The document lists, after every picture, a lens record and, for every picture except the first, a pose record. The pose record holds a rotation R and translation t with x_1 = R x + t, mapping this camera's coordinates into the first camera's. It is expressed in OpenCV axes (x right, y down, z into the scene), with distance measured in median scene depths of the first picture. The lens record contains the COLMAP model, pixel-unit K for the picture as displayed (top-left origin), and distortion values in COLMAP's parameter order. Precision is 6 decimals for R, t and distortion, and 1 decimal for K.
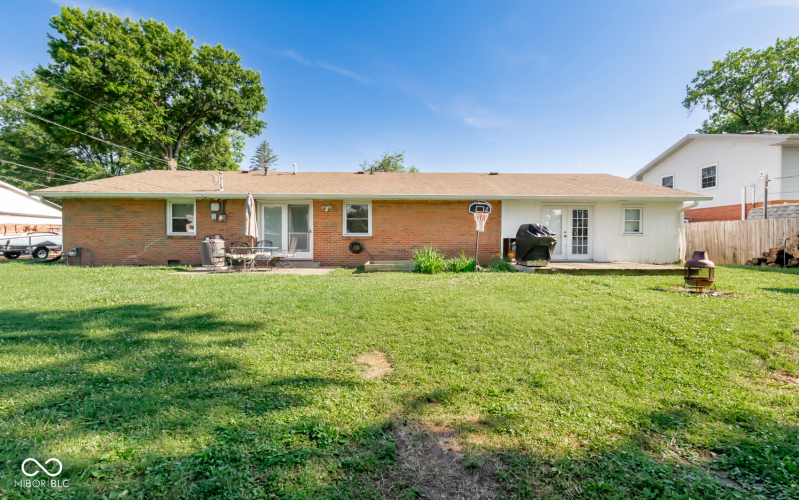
lens RADIAL K [[354.6, 0, 399.5], [0, 354.6, 250.0], [0, 0, 1]] dist [0.002098, -0.000455]
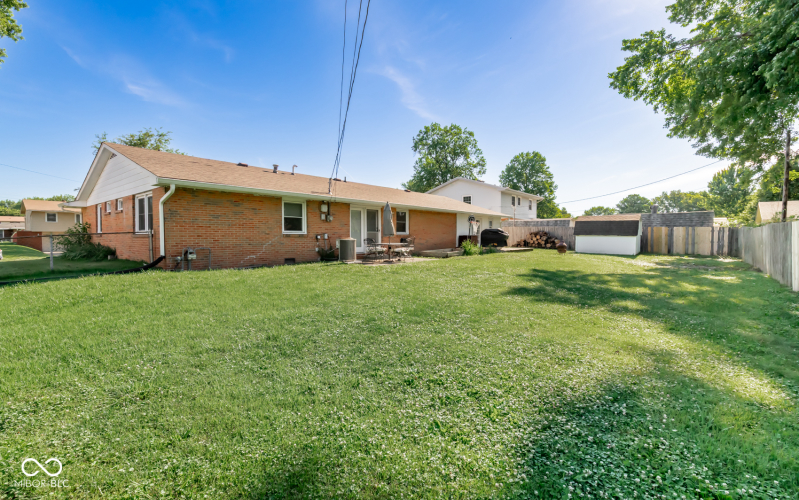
lens RADIAL K [[359.4, 0, 398.2], [0, 359.4, 240.7], [0, 0, 1]] dist [0.000303, 0.000206]
pose [[0.635865, -0.015075, 0.771653, -1.210705], [0.022081, 0.999755, 0.001336, -0.016039], [-0.771484, 0.016189, 0.636042, 0.109610]]
